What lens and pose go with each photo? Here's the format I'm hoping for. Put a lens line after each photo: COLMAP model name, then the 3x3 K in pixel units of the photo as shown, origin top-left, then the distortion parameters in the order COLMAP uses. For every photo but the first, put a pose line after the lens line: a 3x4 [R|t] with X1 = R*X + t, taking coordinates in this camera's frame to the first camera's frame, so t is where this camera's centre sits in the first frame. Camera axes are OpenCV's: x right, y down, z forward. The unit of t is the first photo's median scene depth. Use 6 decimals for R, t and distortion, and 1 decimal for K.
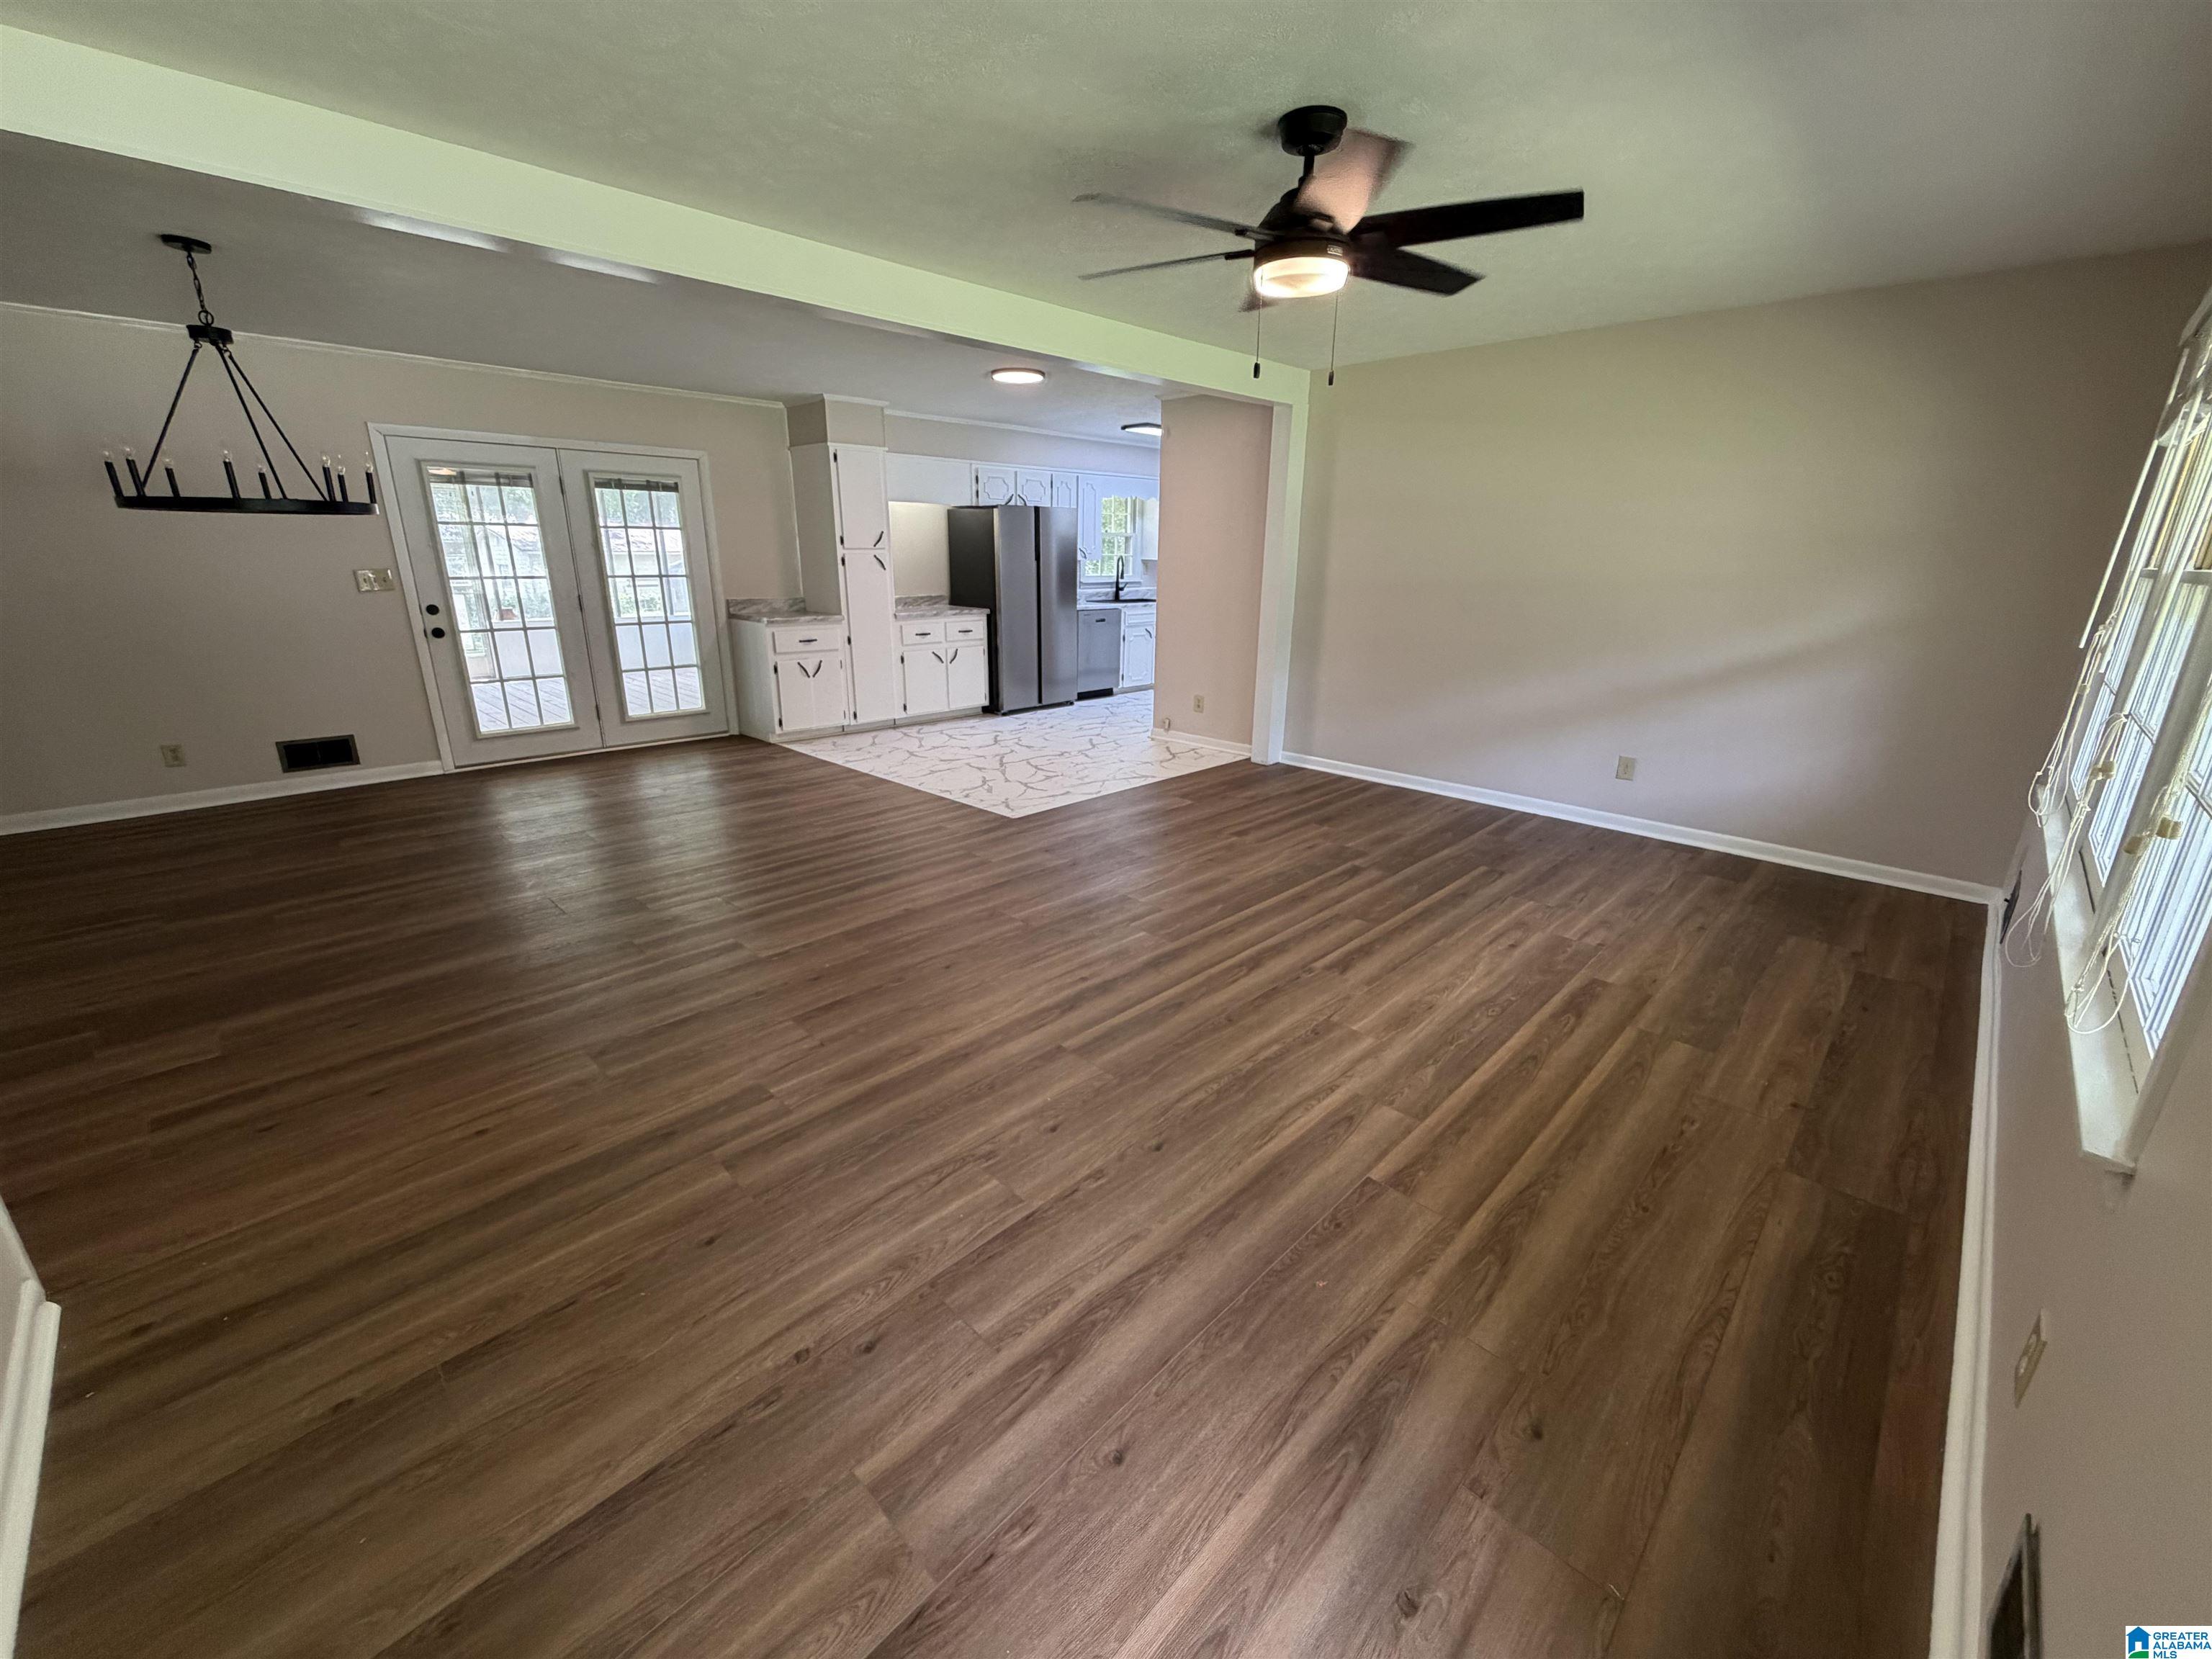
lens RADIAL K [[873.5, 0, 1106.0], [0, 873.5, 829.5], [0, 0, 1]] dist [-0.003418, 0.000280]
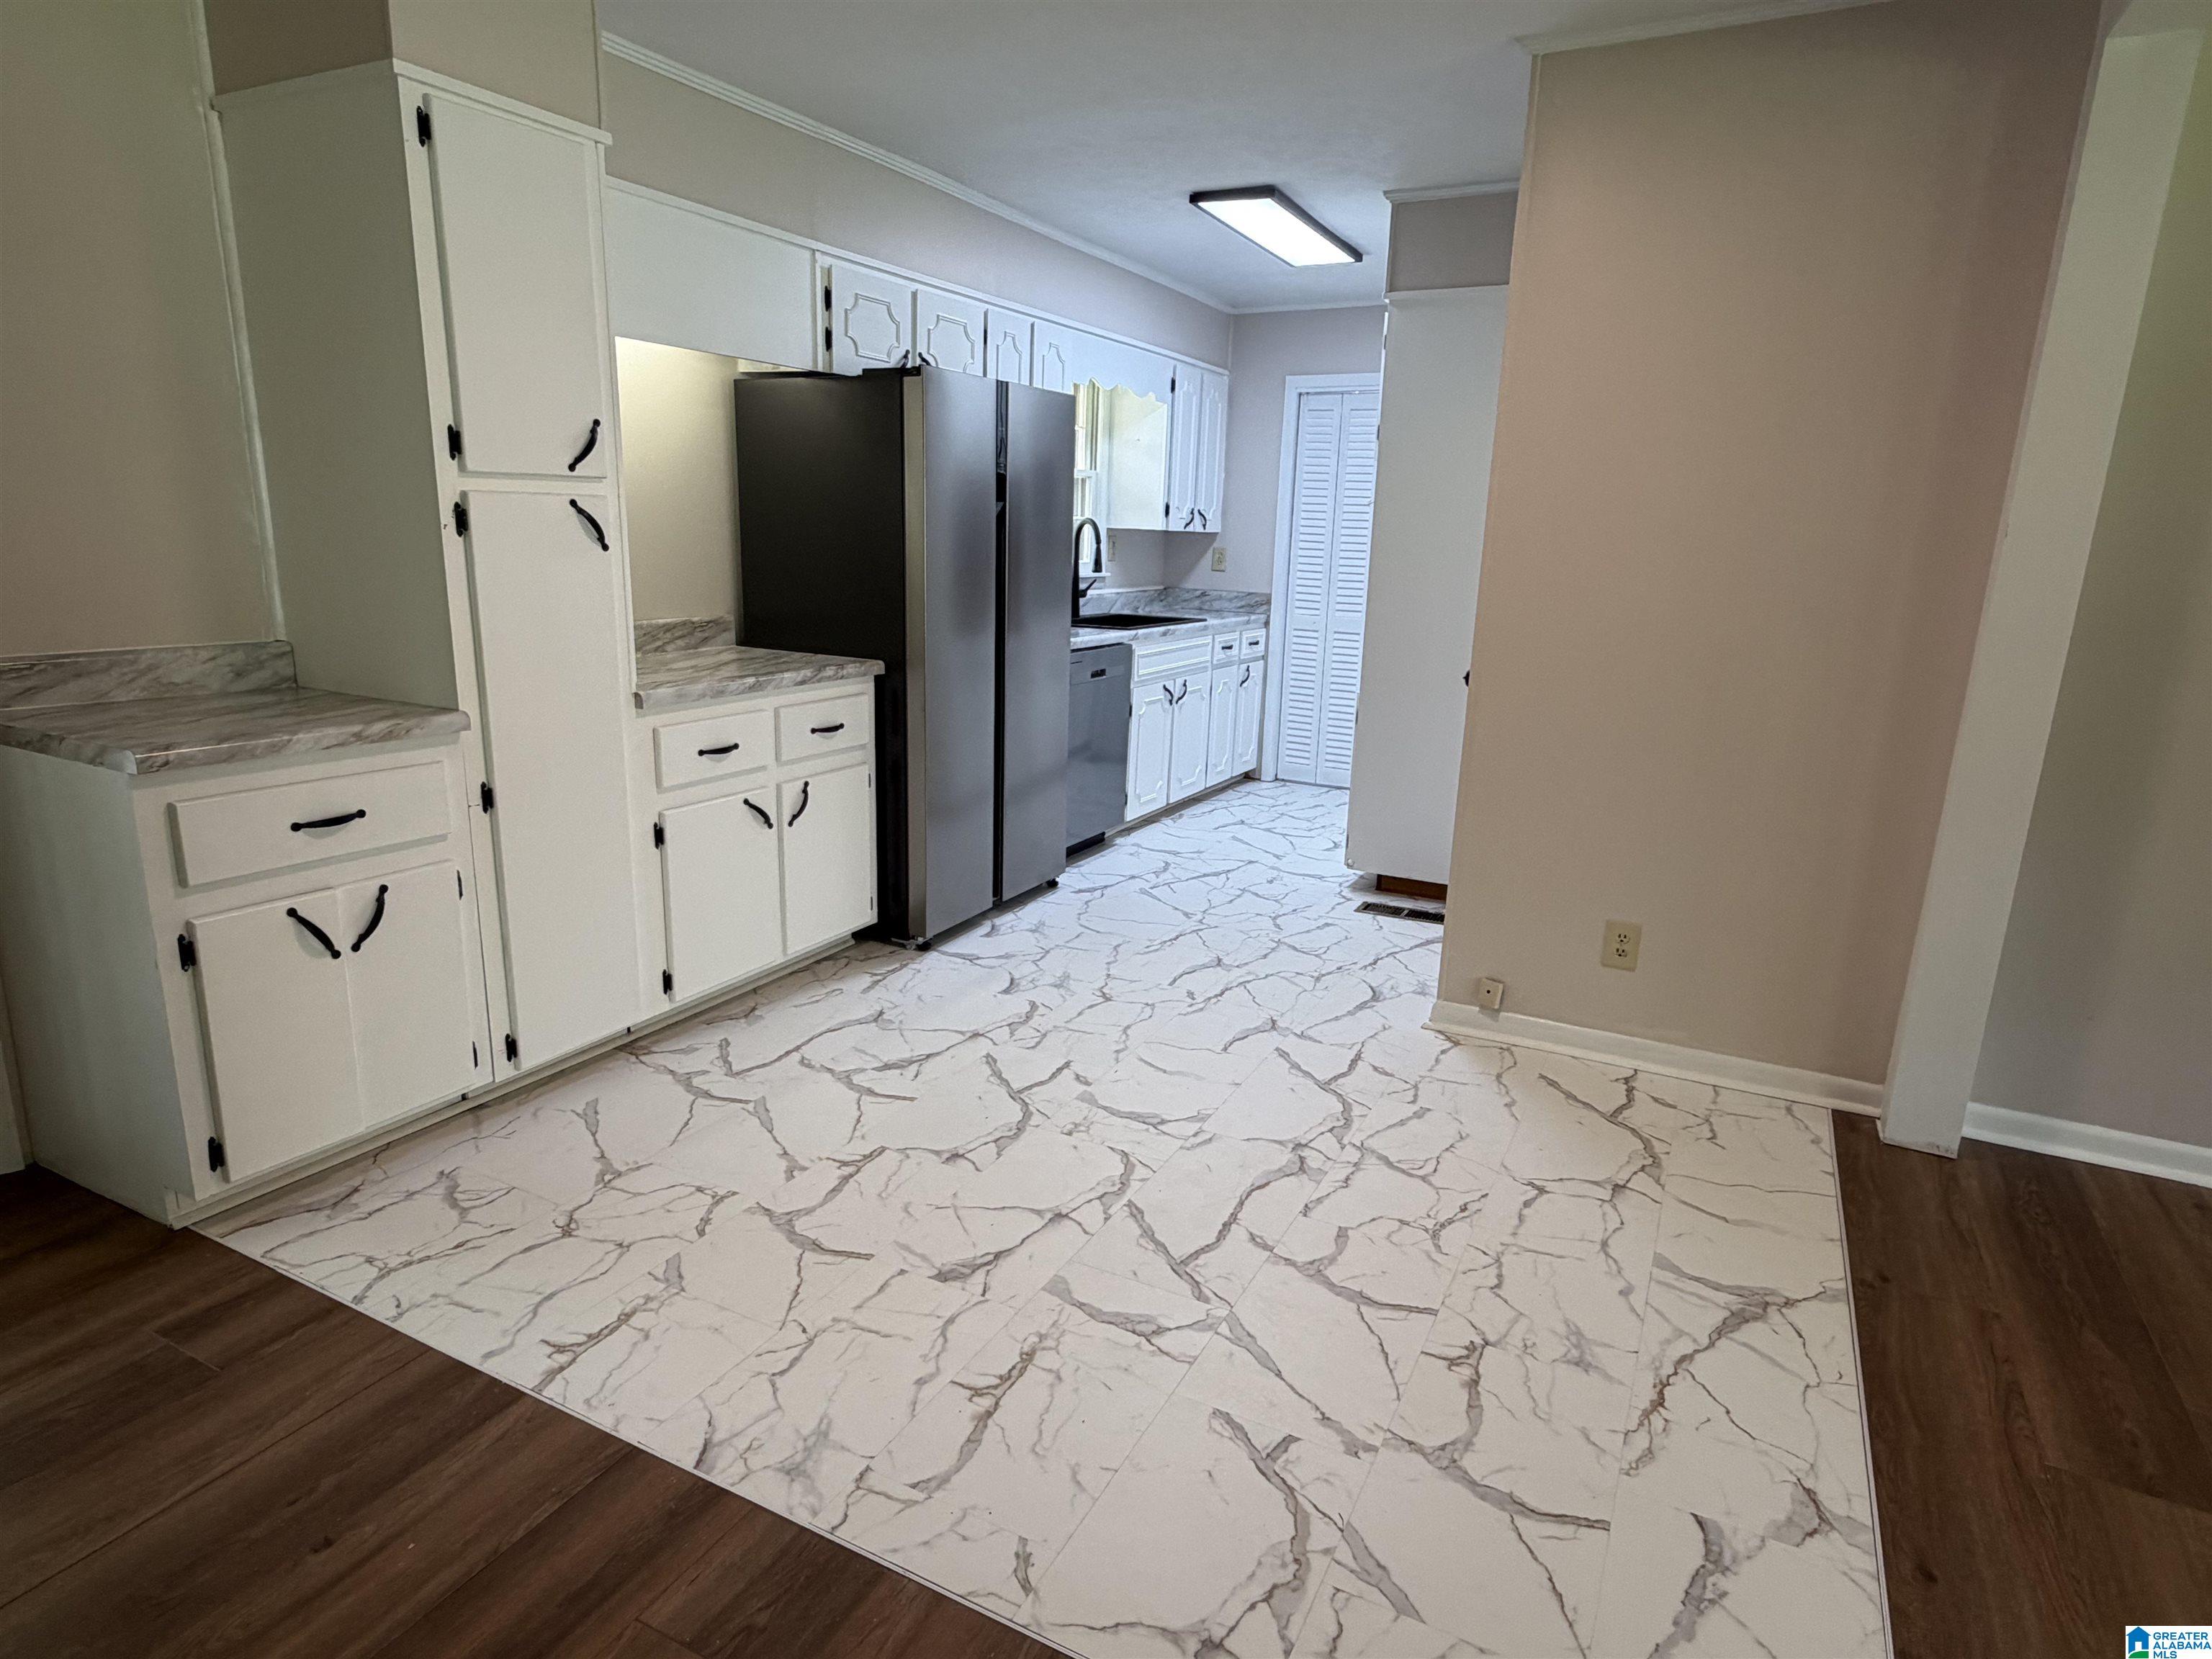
lens RADIAL K [[1220.6, 0, 1106.0], [0, 1220.6, 829.5], [0, 0, 1]] dist [0.004434, 0.000456]
pose [[0.953189, -0.052818, 0.297726, -0.205235], [0.069571, 0.996518, -0.045949, -0.161012], [-0.294263, 0.064512, 0.953545, 0.524841]]
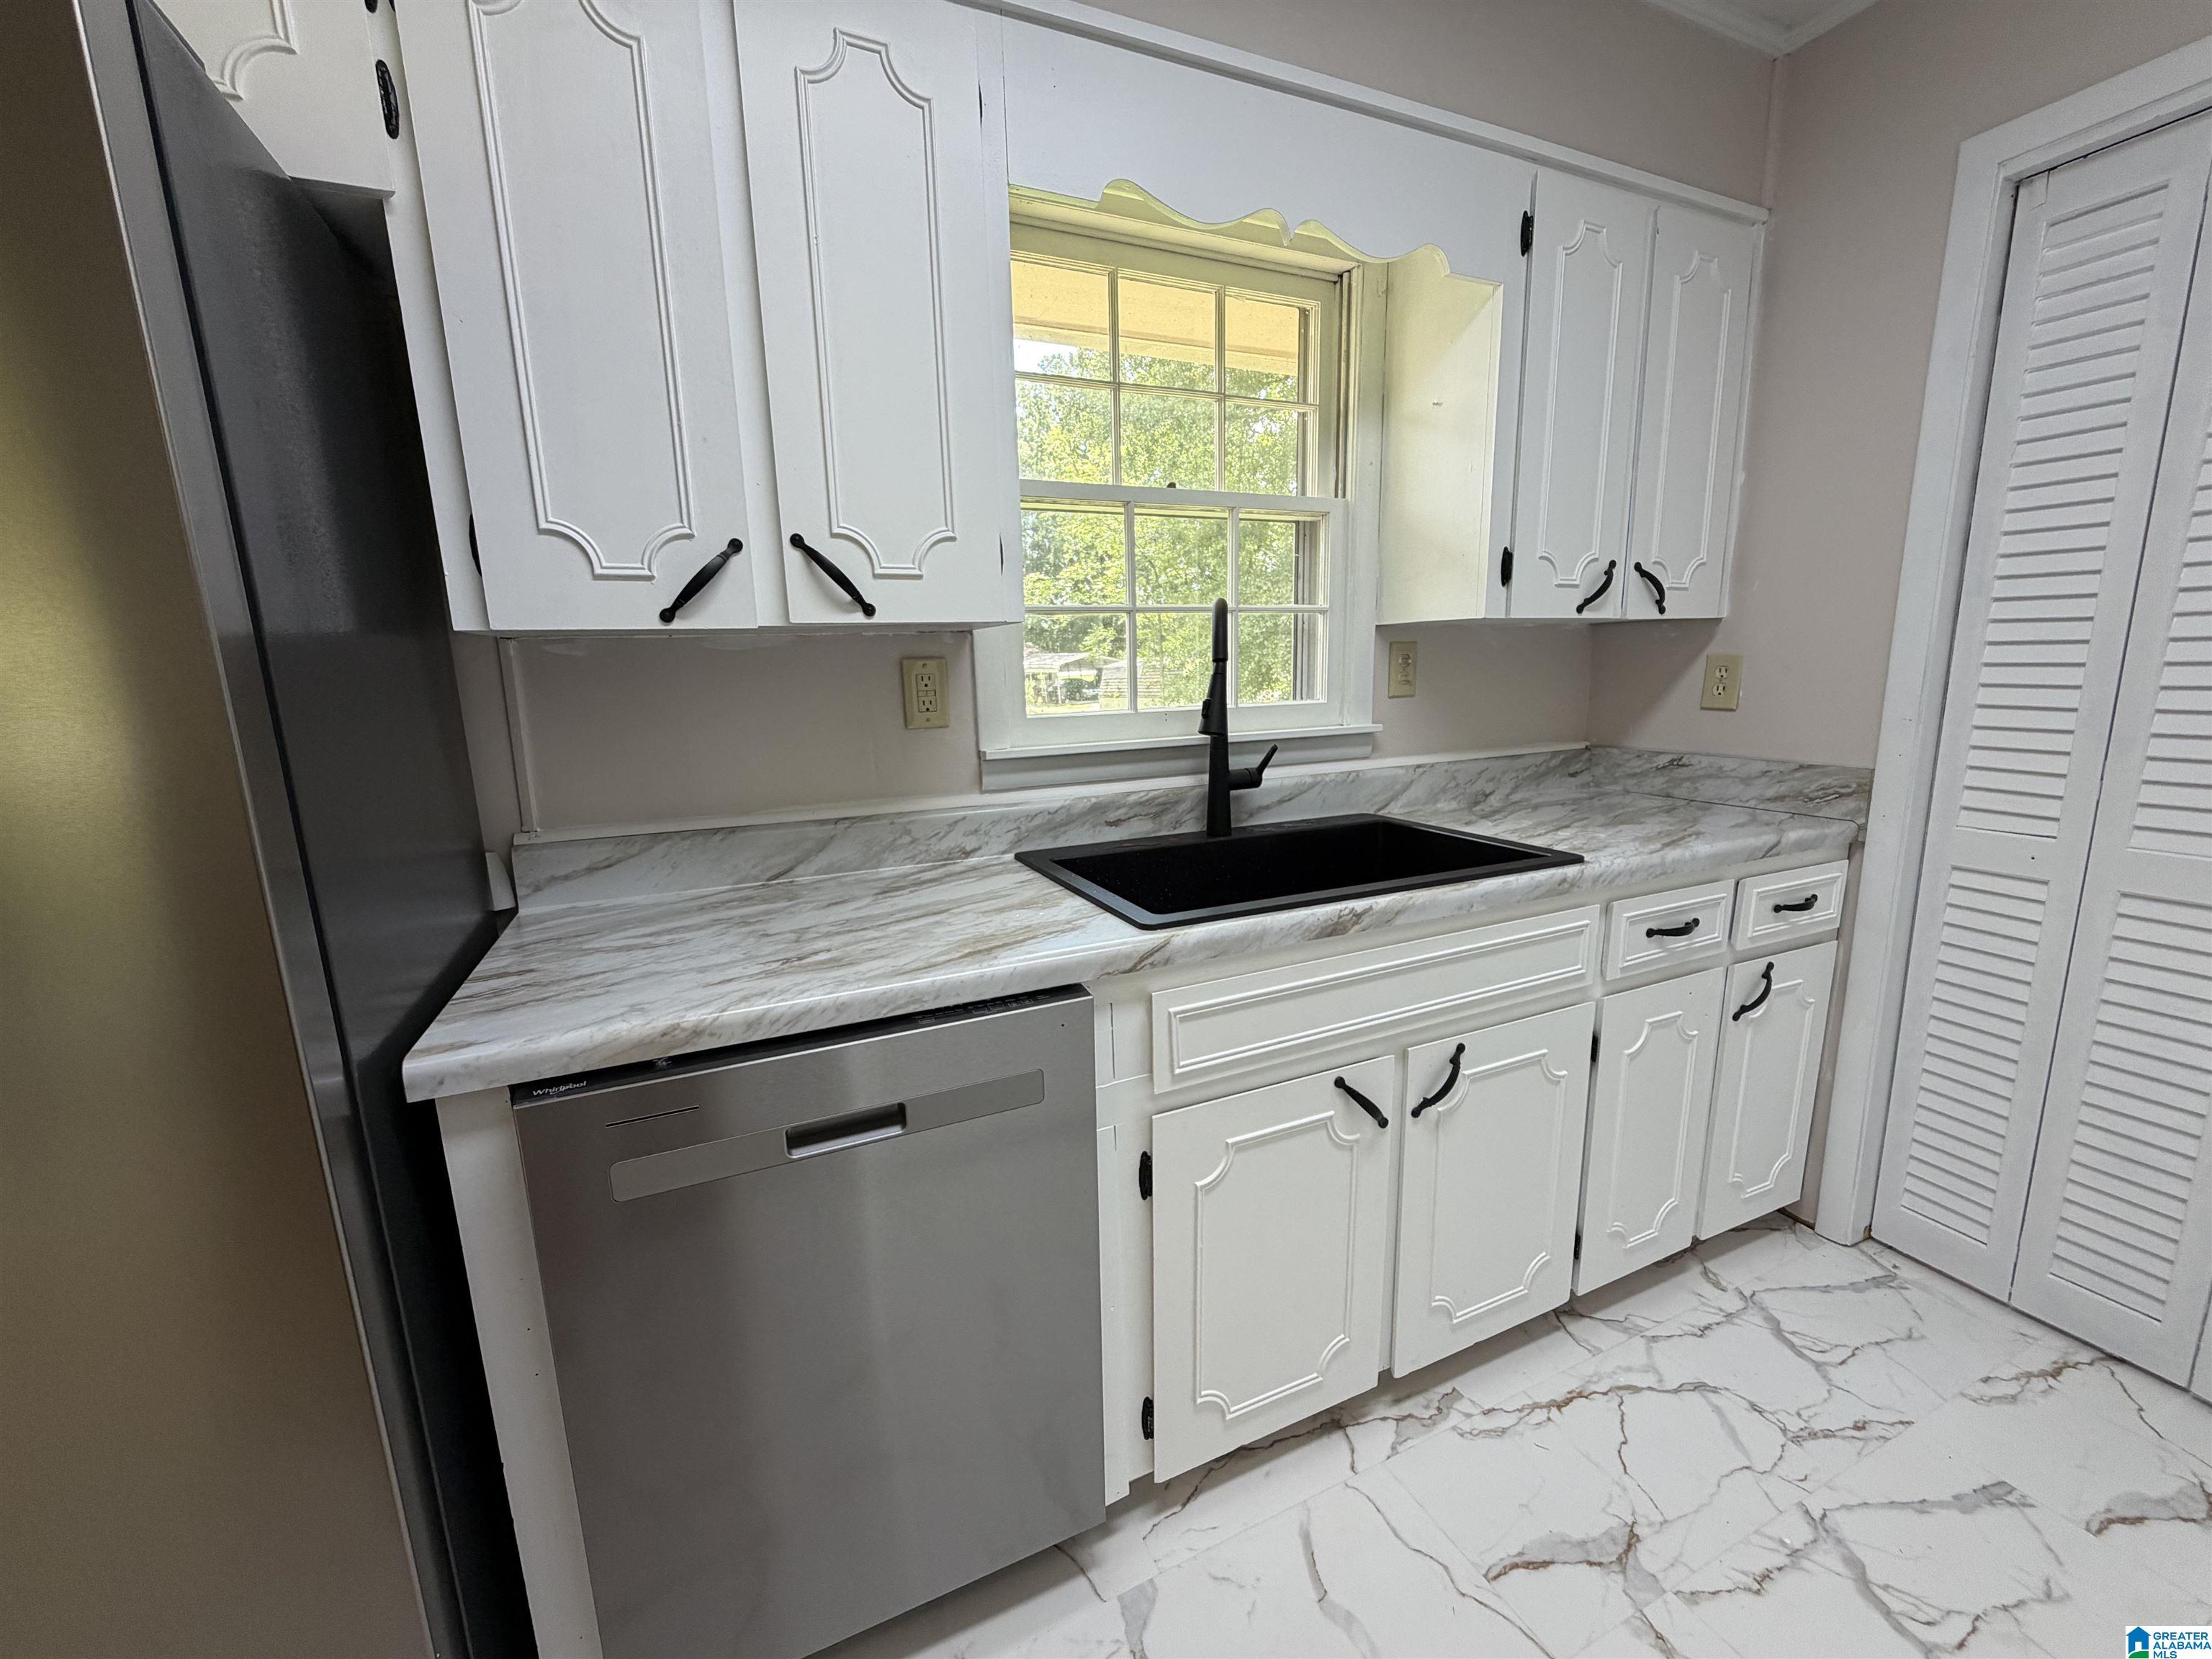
lens RADIAL K [[873.5, 0, 1106.0], [0, 873.5, 829.5], [0, 0, 1]] dist [-0.003418, 0.000280]
pose [[0.935572, 0.029070, -0.351936, 0.070386], [-0.069575, 0.992246, -0.102995, -0.308622], [0.346213, 0.120846, 0.930340, 1.033892]]
